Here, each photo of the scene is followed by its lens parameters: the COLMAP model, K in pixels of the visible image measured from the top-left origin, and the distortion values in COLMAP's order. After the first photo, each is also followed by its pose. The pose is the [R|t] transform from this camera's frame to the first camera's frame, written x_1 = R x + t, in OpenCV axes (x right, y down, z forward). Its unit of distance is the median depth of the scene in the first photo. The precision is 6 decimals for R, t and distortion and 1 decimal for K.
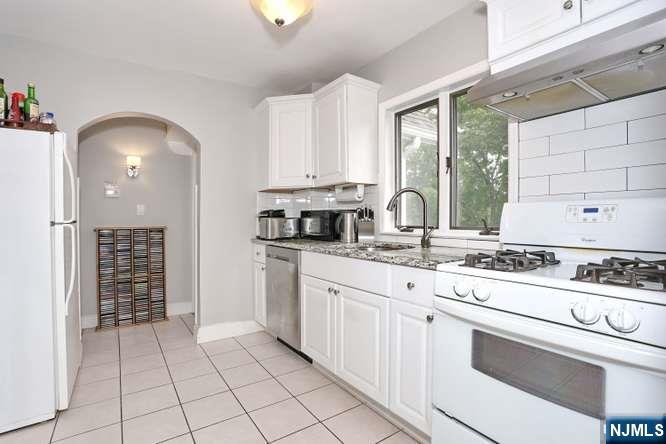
lens RADIAL K [[325.9, 0, 336.4], [0, 325.9, 218.7], [0, 0, 1]] dist [-0.005473, -0.000425]
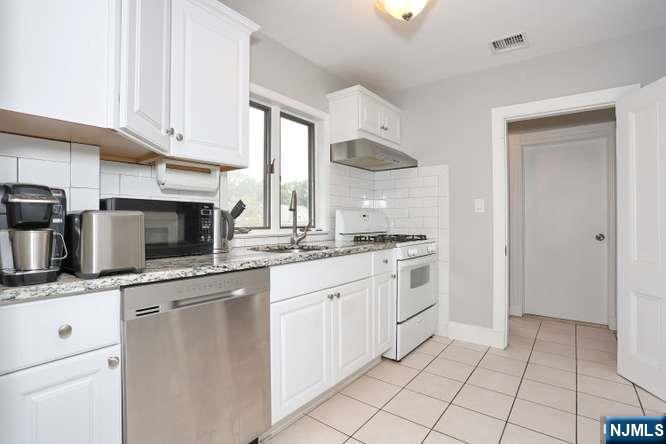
lens RADIAL K [[325.9, 0, 335.6], [0, 325.9, 222.6], [0, 0, 1]] dist [-0.005473, -0.000425]
pose [[-0.296079, 0.002612, 0.955160, -0.874256], [0.002994, 0.999994, -0.001806, 0.014335], [-0.955159, 0.002325, -0.296085, 1.241424]]
